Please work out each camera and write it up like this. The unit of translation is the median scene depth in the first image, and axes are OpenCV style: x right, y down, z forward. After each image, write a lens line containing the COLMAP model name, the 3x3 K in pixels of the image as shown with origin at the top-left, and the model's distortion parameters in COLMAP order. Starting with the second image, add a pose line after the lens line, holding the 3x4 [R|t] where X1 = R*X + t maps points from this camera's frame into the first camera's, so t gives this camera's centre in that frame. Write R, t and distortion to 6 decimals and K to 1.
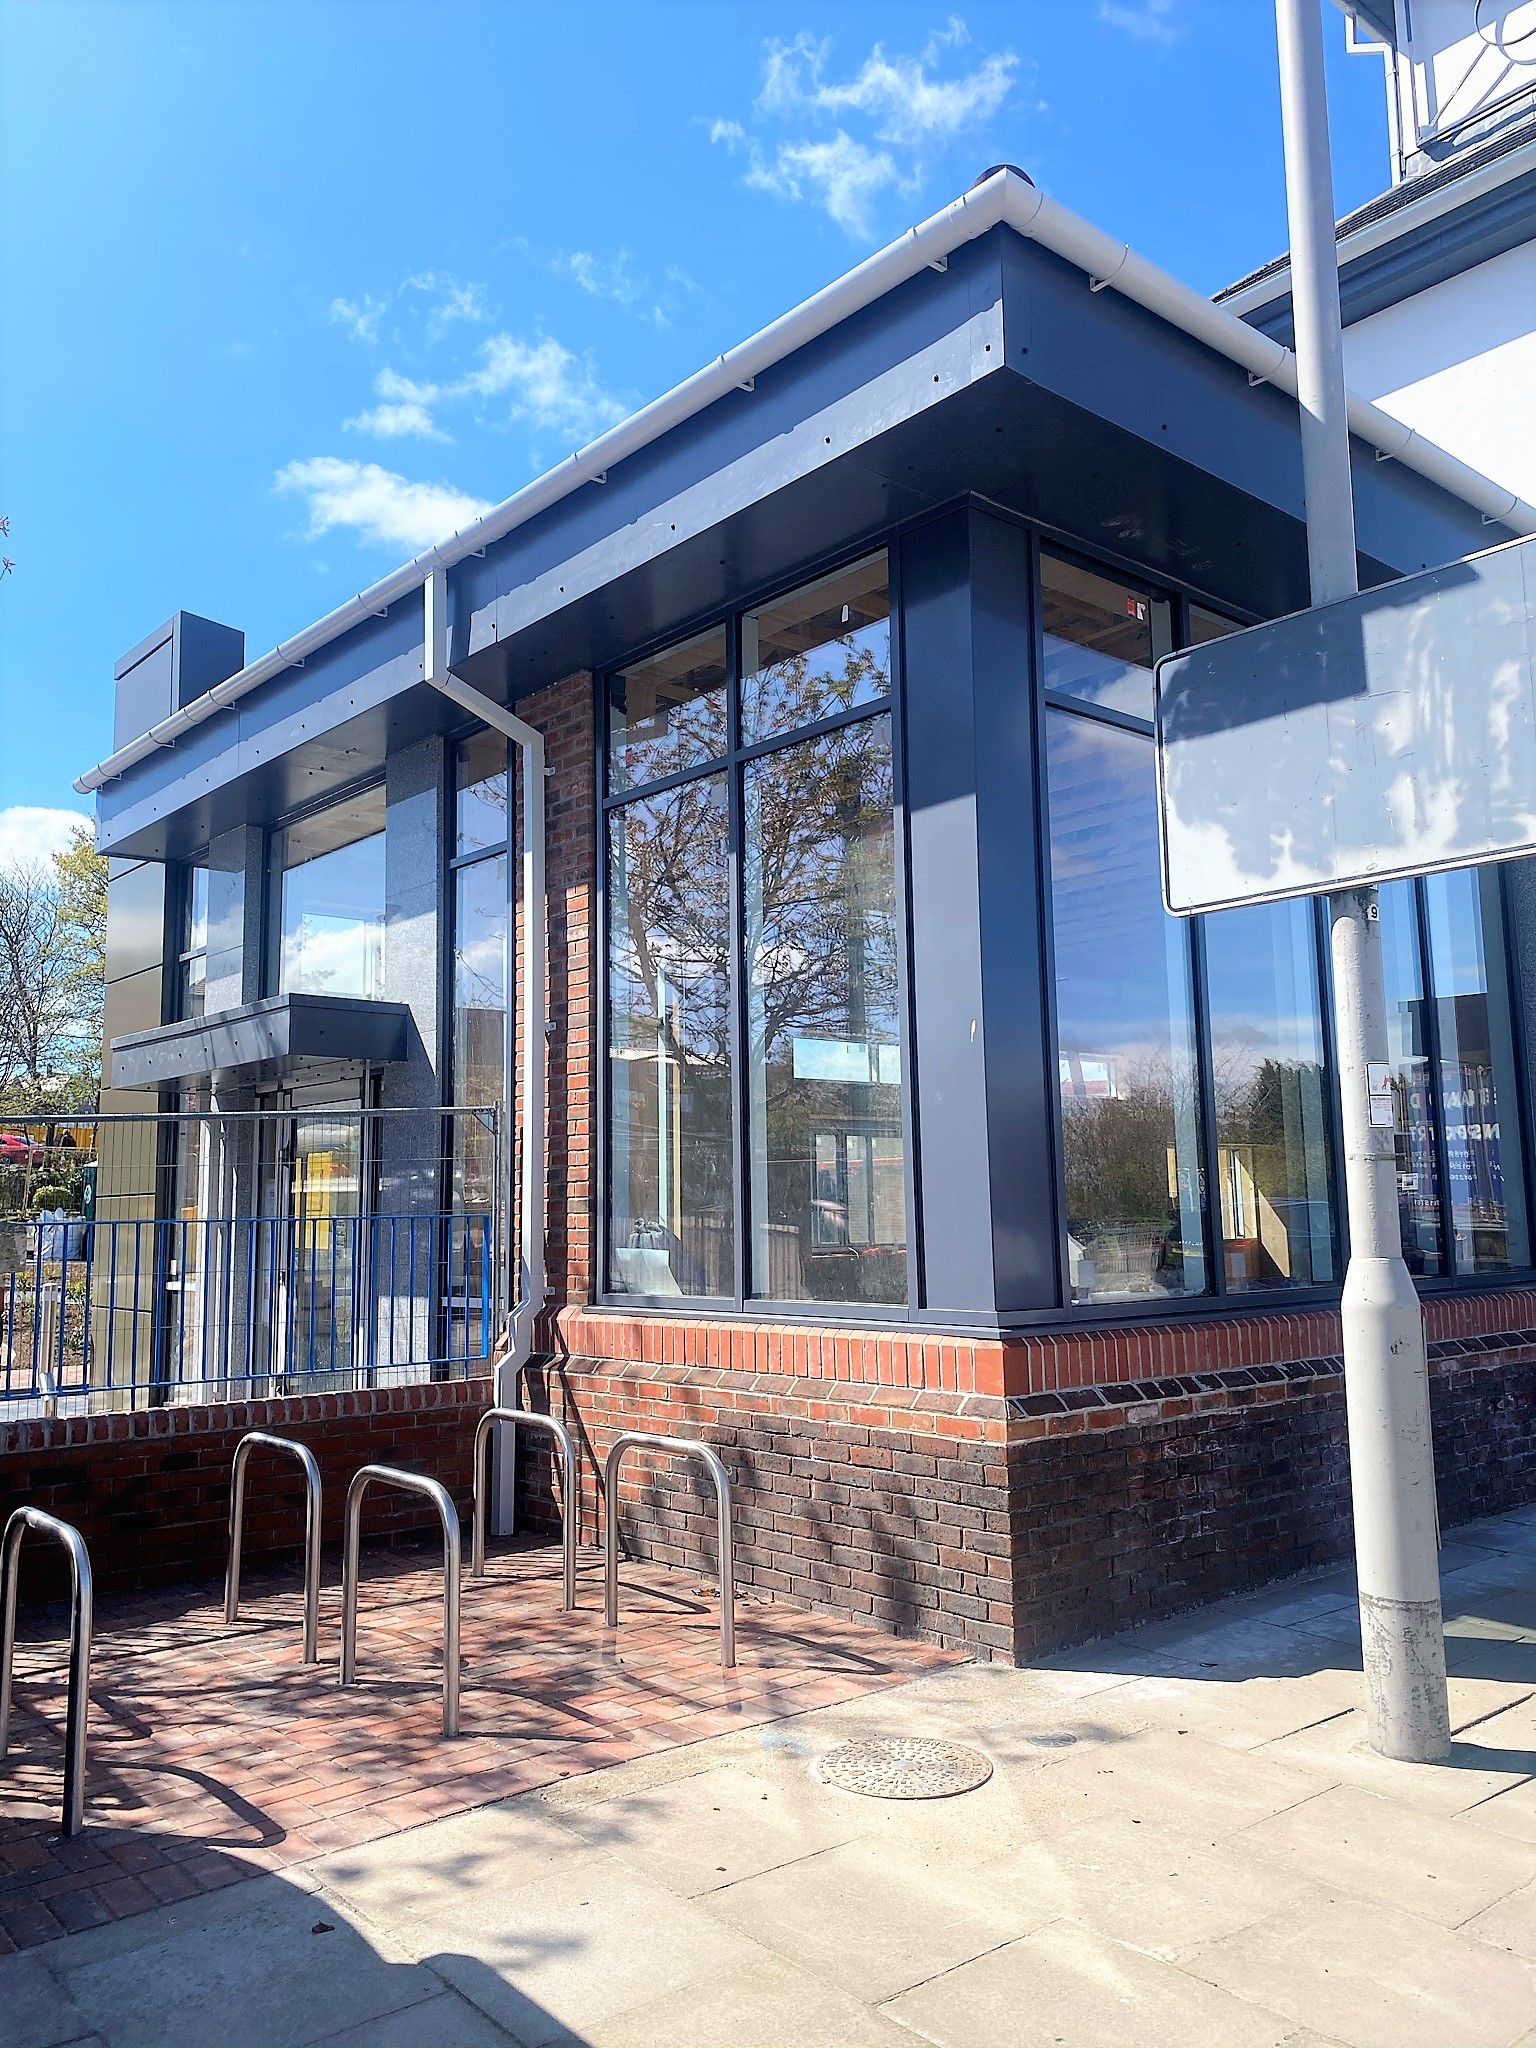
lens RADIAL K [[1560.7, 0, 756.4], [0, 1560.7, 1020.8], [0, 0, 1]] dist [0.051046, -0.004087]
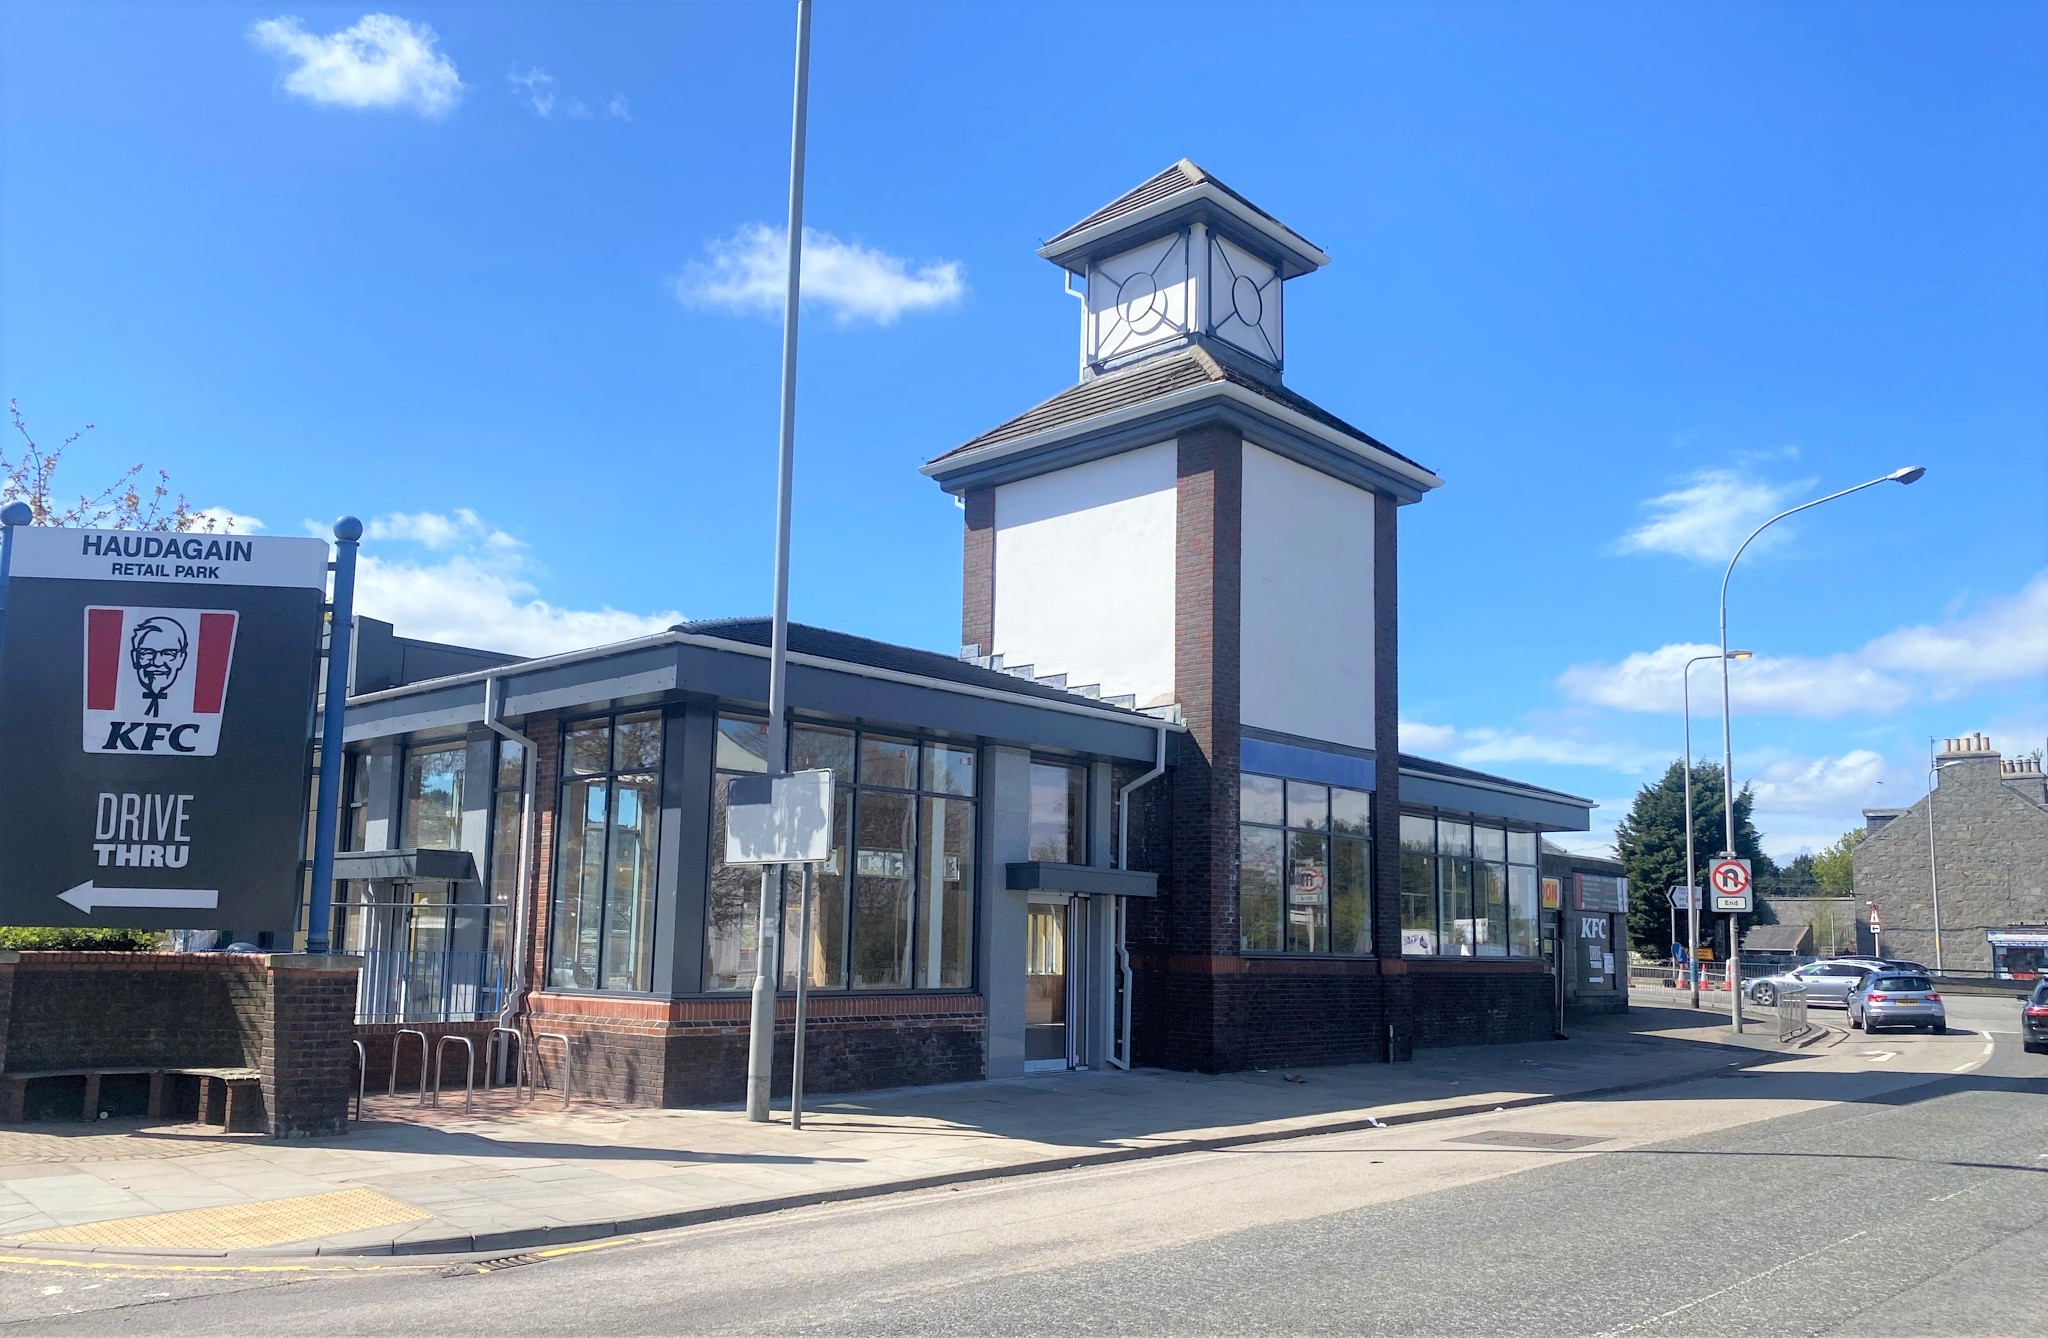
lens RADIAL K [[1558.6, 0, 1028.2], [0, 1558.6, 758.9], [0, 0, 1]] dist [-0.009491, -0.003458]
pose [[0.992626, 0.047307, 0.111601, 0.348927], [-0.047830, 0.998853, 0.002016, -0.213629], [-0.111378, -0.007339, 0.993751, -1.450015]]
